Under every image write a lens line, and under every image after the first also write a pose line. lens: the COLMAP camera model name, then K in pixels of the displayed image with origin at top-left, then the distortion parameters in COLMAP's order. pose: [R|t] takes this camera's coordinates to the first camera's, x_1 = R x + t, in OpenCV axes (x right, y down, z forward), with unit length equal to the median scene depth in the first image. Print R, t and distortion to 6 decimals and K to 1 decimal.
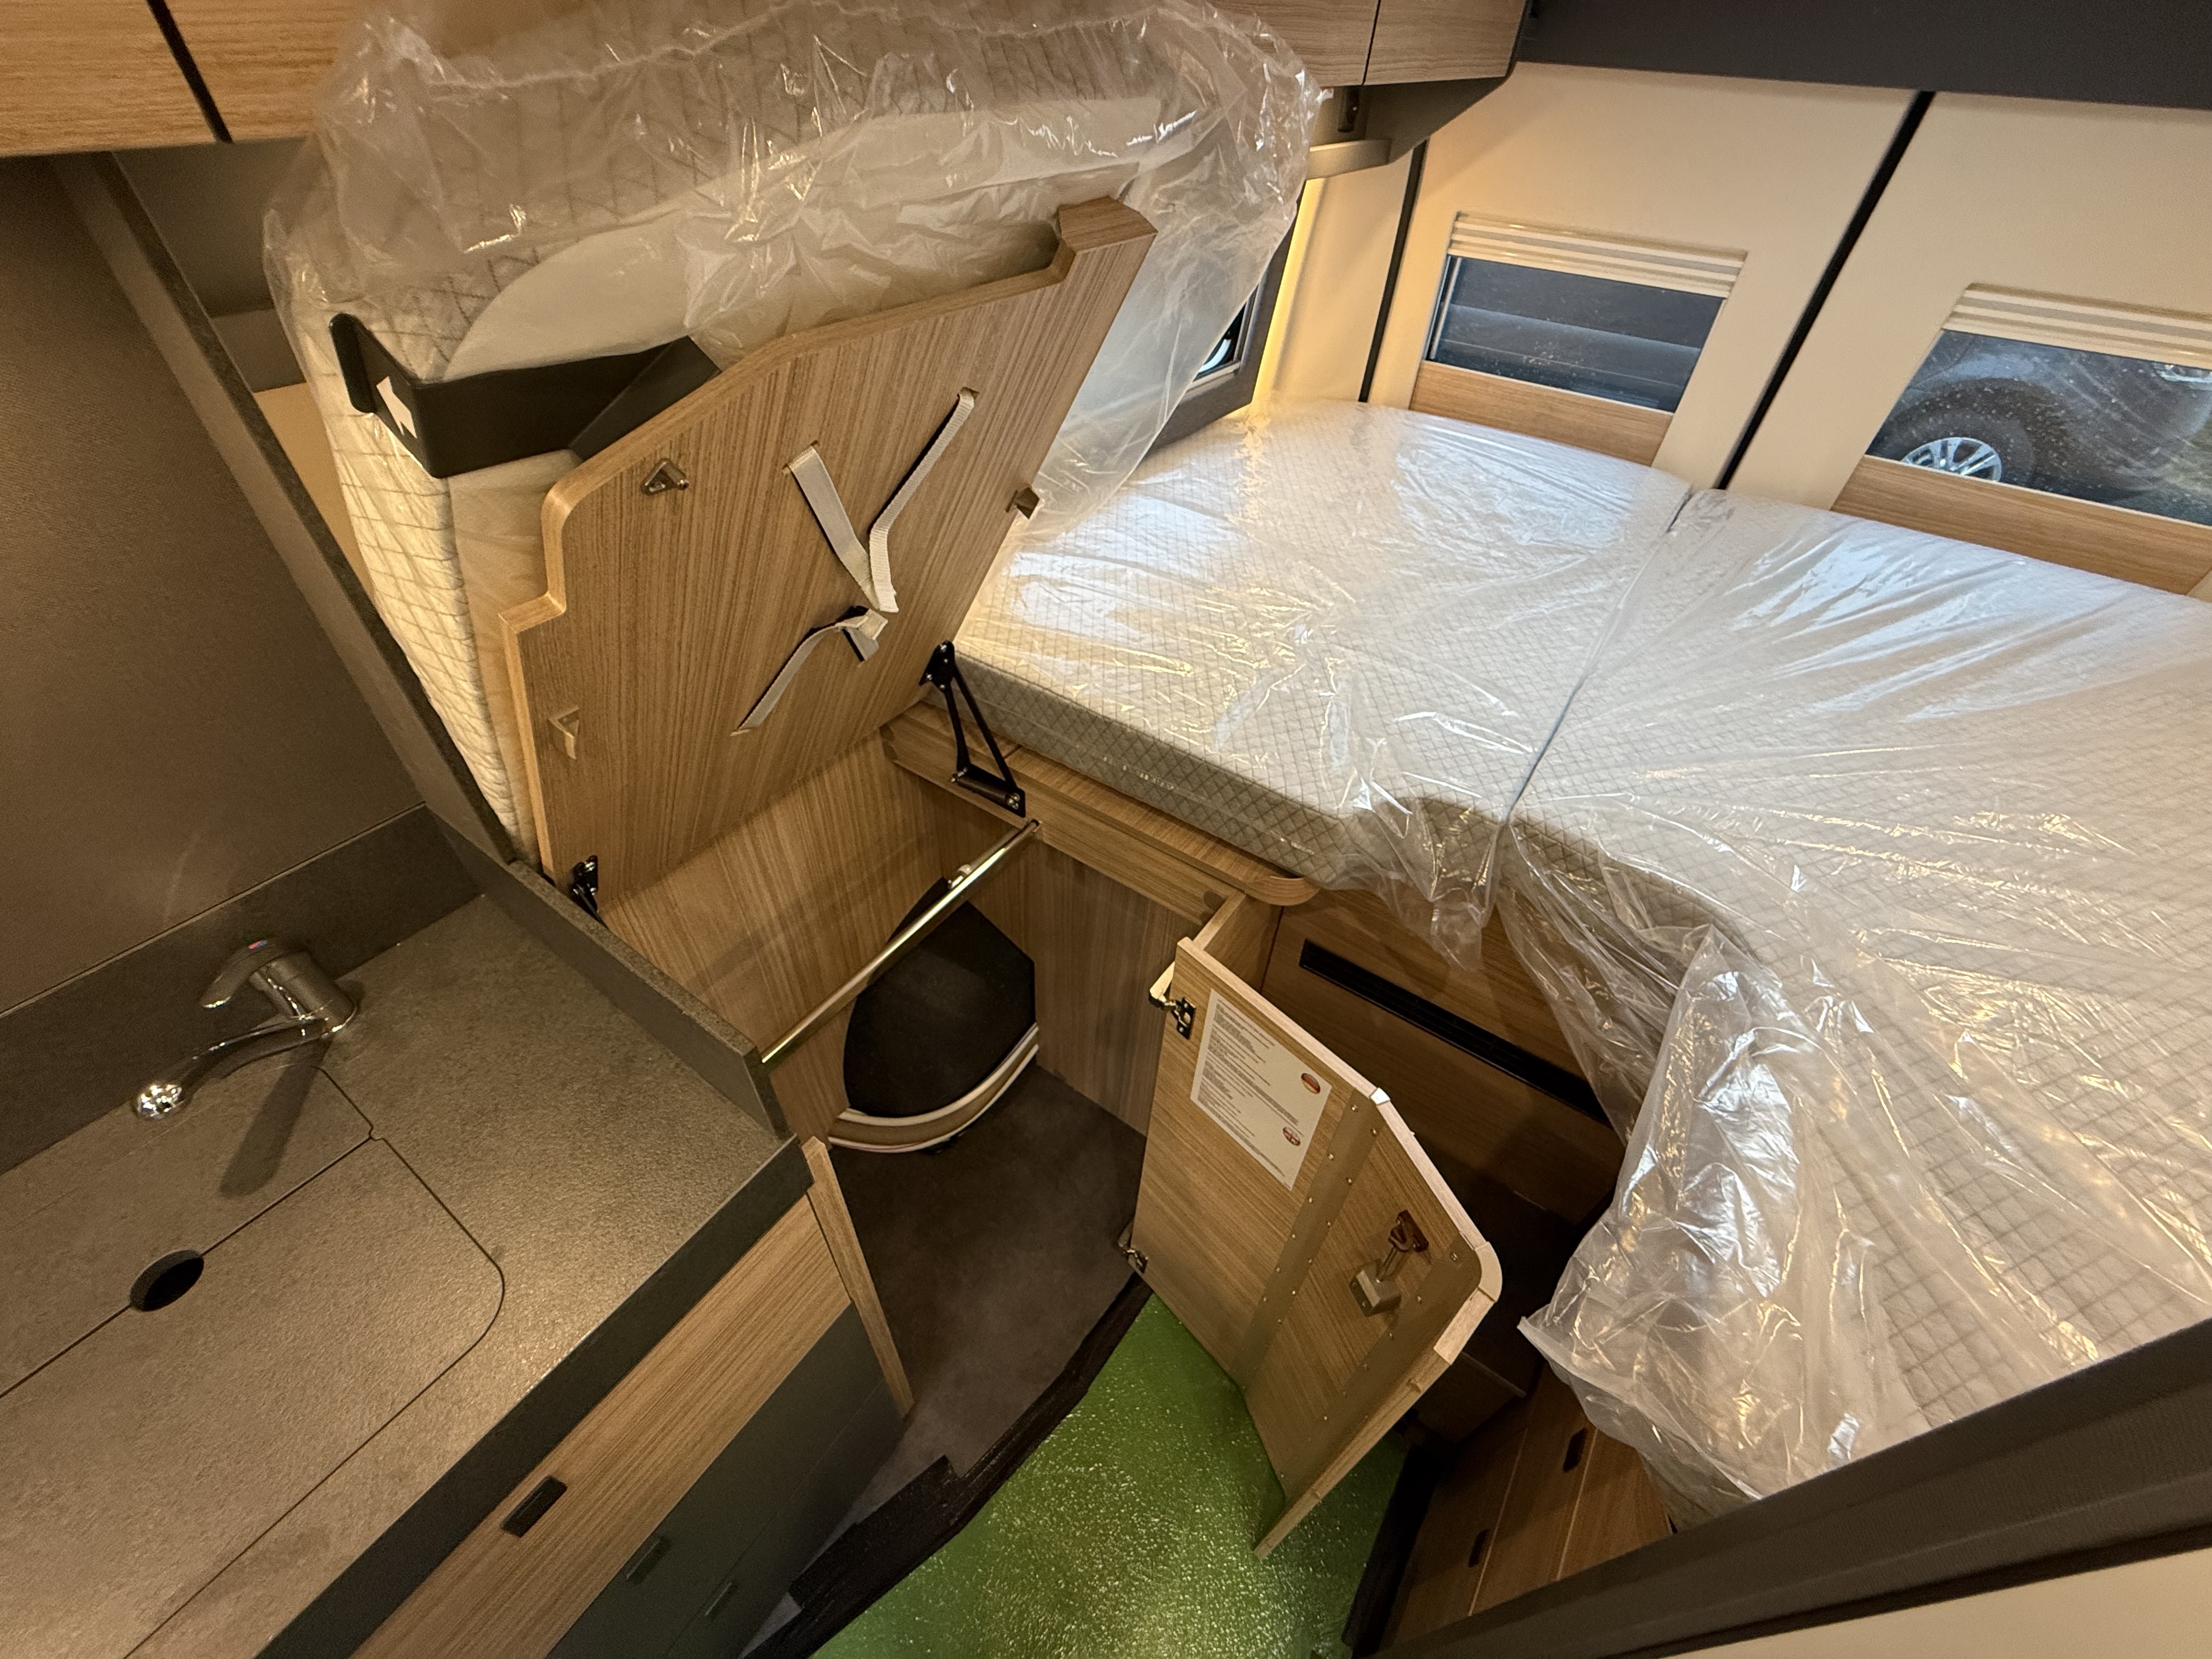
lens RADIAL K [[879.5, 0, 1097.8], [0, 879.5, 828.6], [0, 0, 1]] dist [-0.000357, -0.000203]
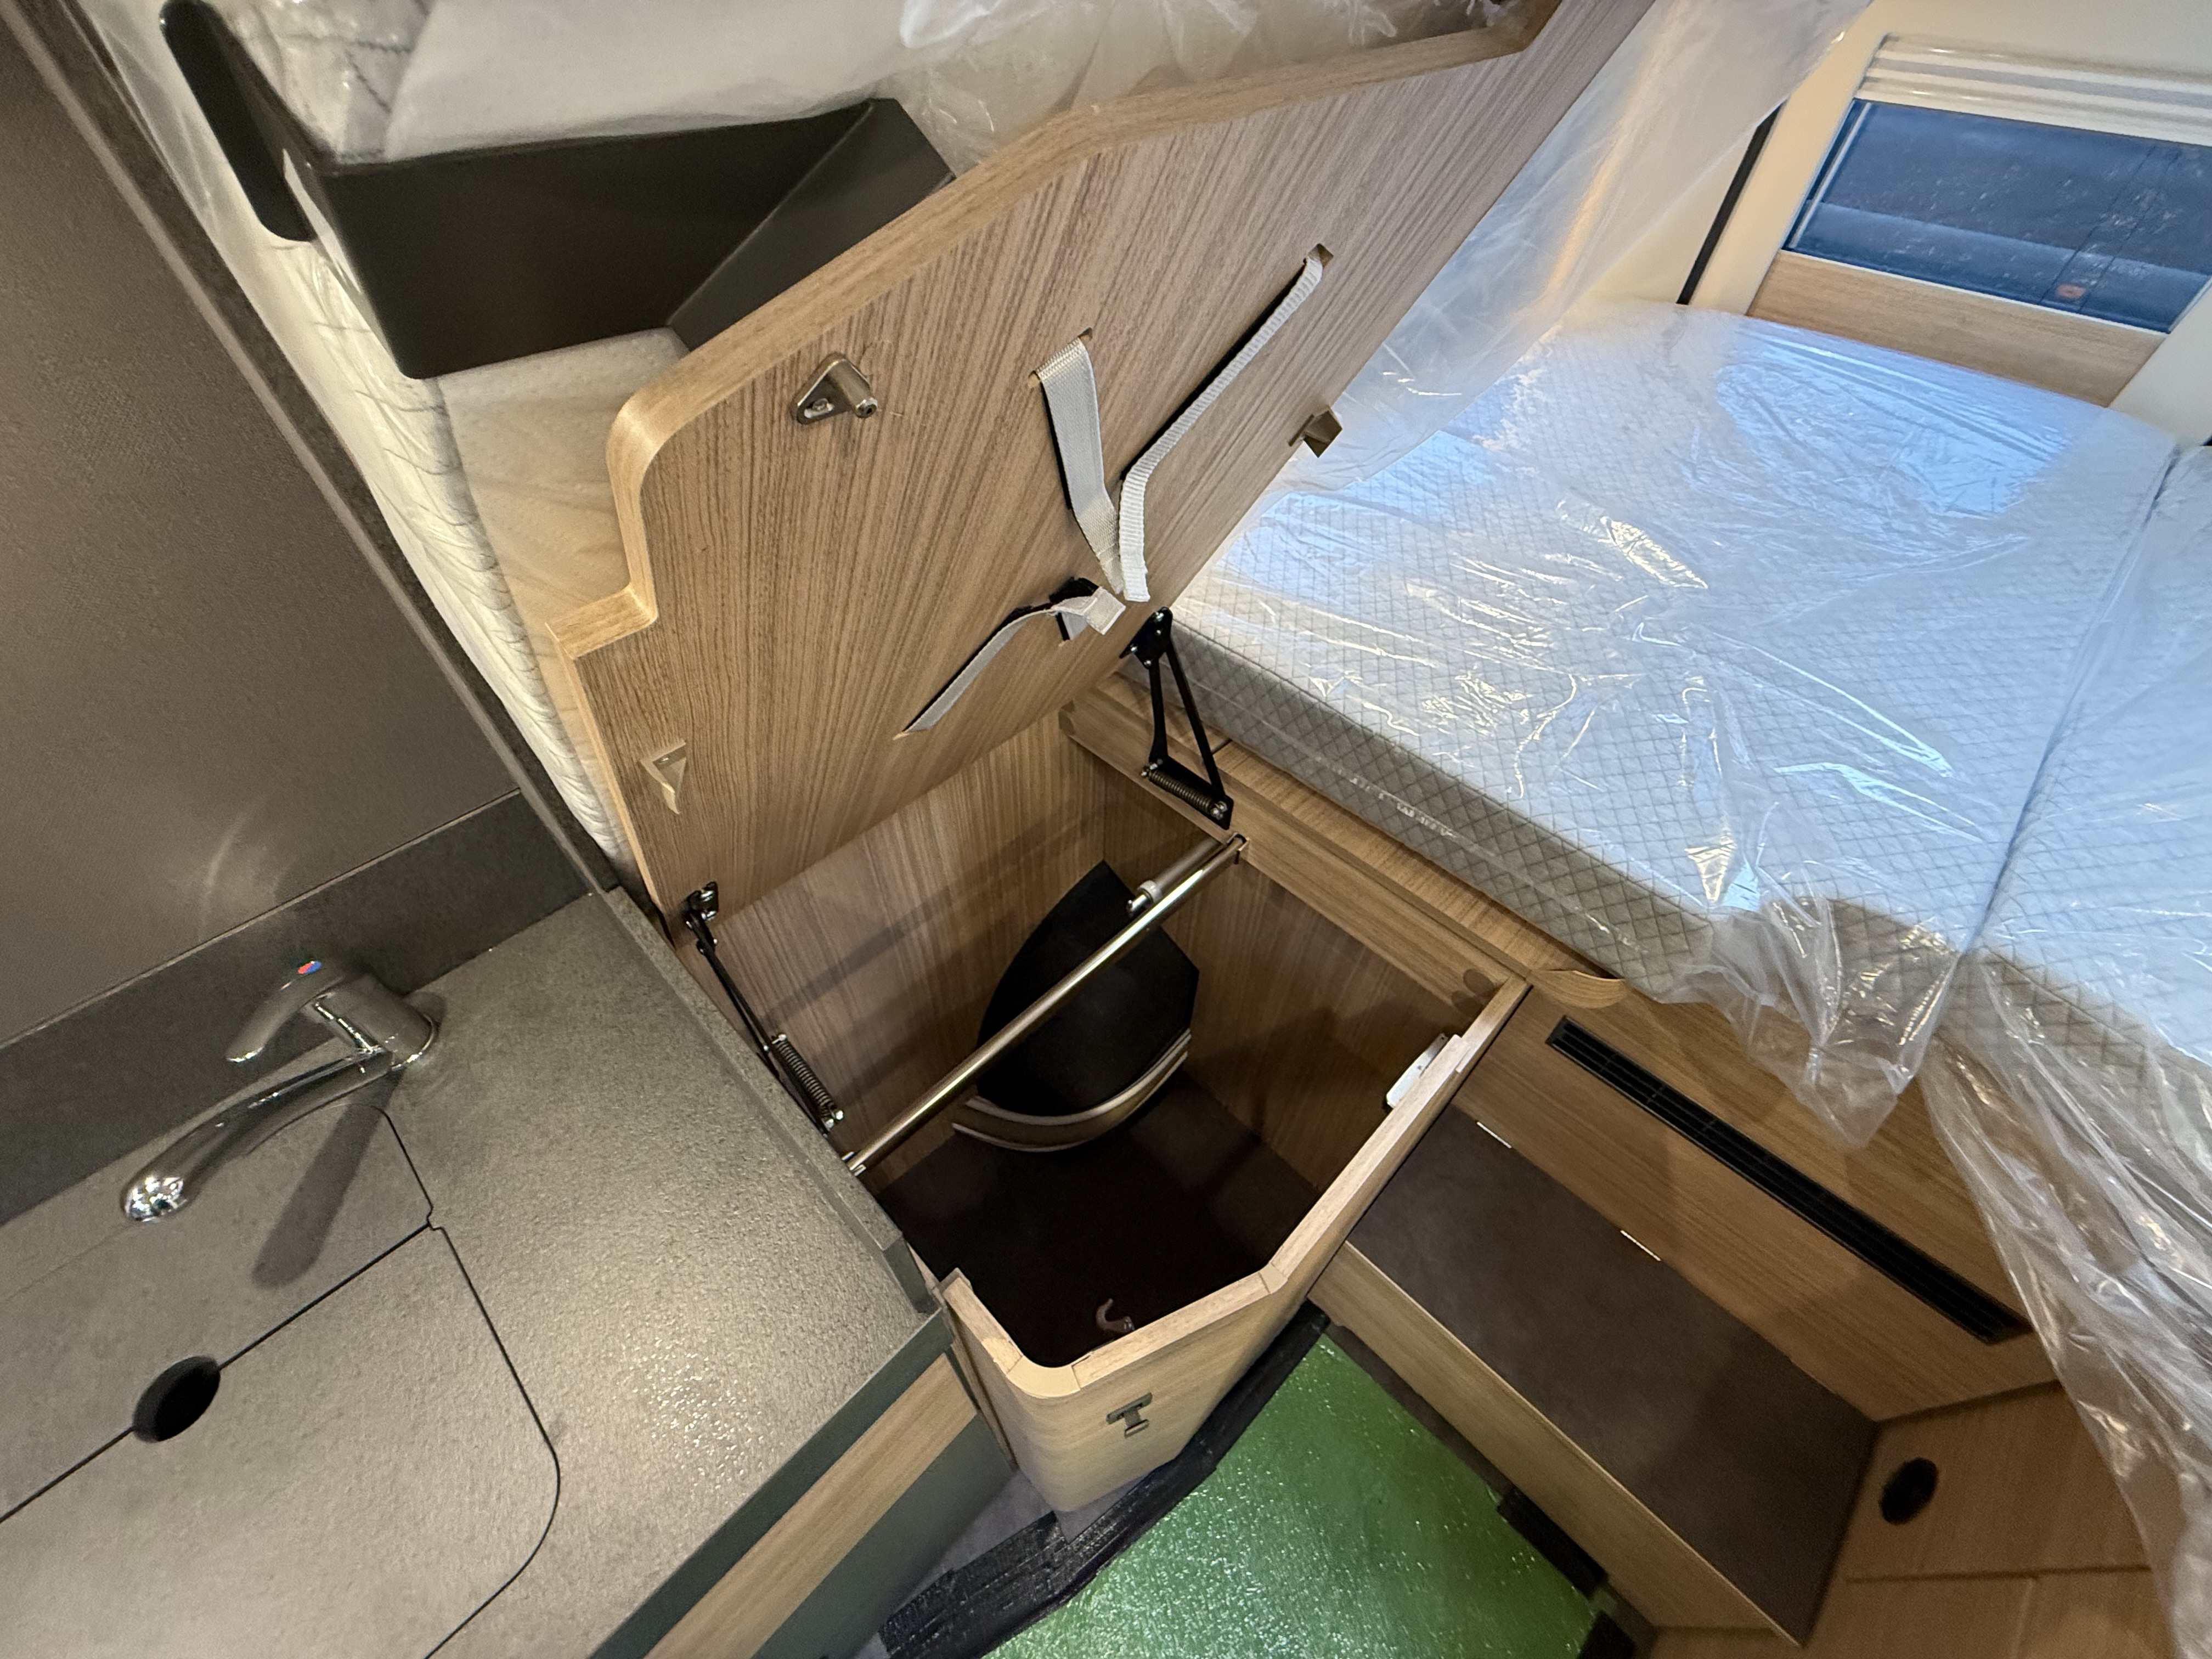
lens RADIAL K [[878.2, 0, 1097.1], [0, 878.2, 827.3], [0, 0, 1]] dist [-0.001528, 0.000201]
pose [[0.985032, 0.110575, -0.132230, -0.105557], [-0.097844, 0.990246, 0.099196, -0.092090], [0.141909, -0.084774, 0.986243, 0.213271]]
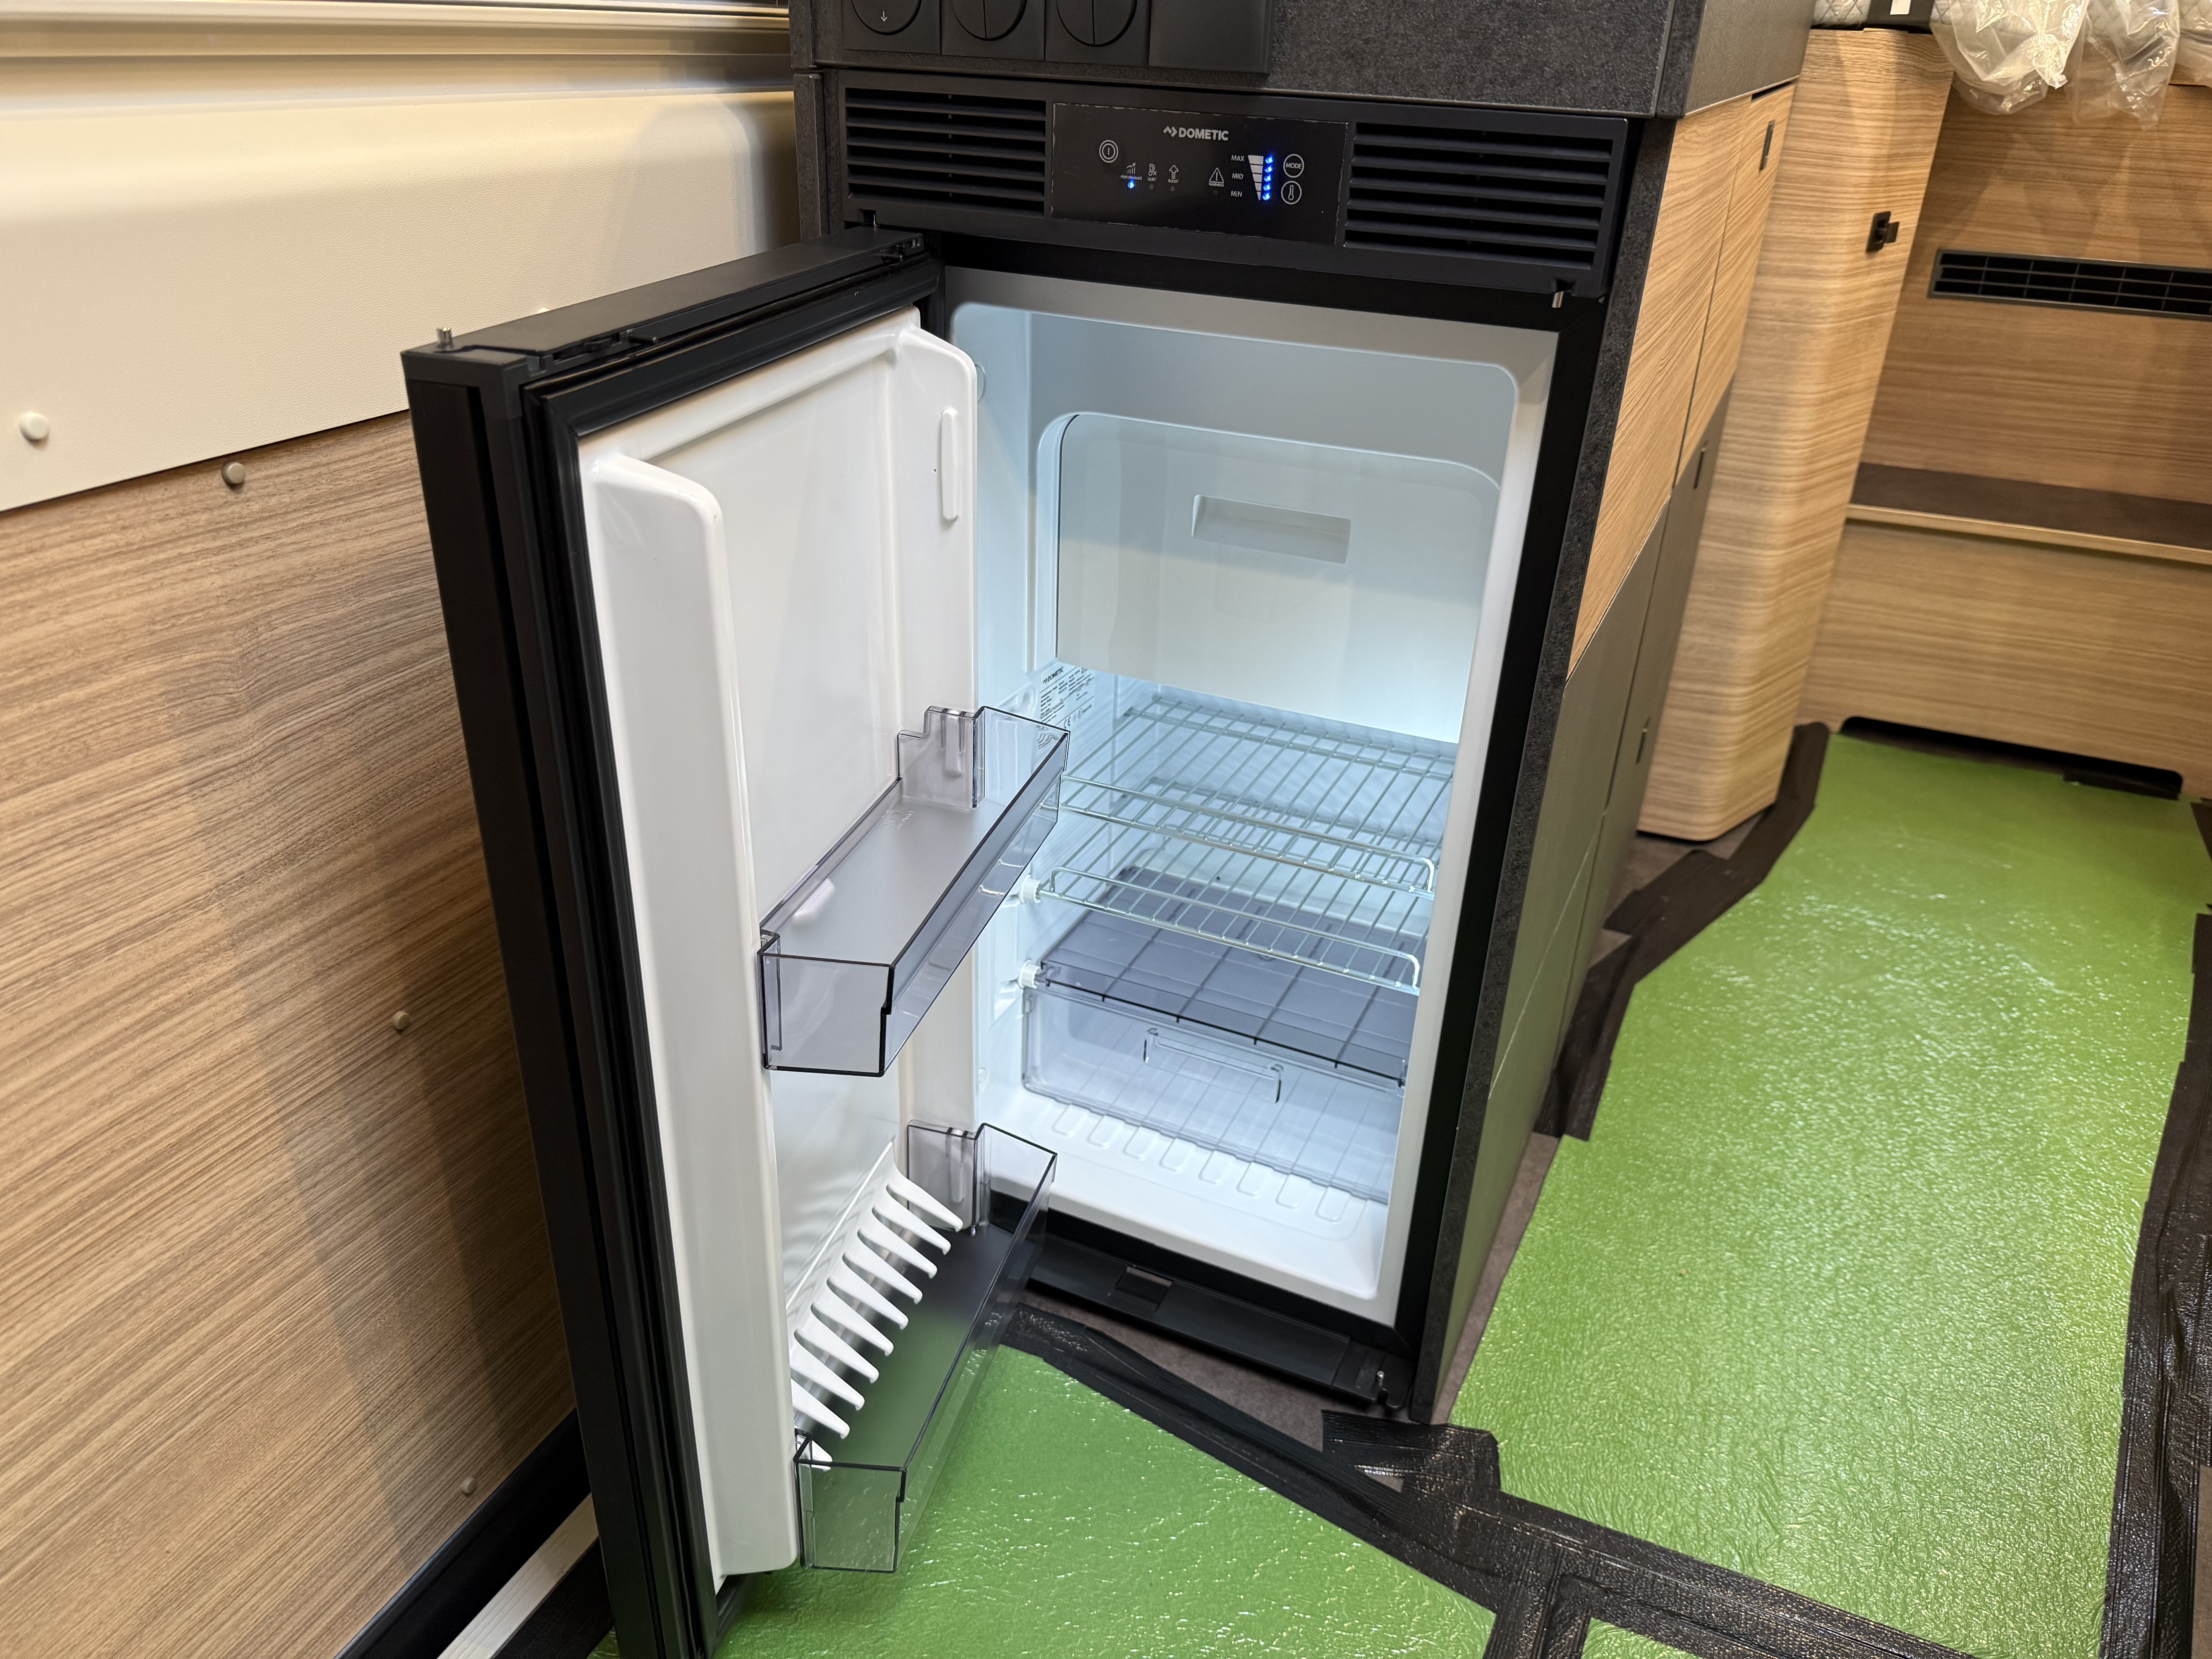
lens RADIAL K [[1573.8, 0, 1106.0], [0, 1573.8, 829.5], [0, 0, 1]] dist [-0.005101, -0.005244]
pose [[0.981835, -0.095263, 0.164086, -1.112600], [0.134832, 0.958769, -0.250163, 1.179995], [-0.133489, 0.267743, 0.954198, -0.340876]]
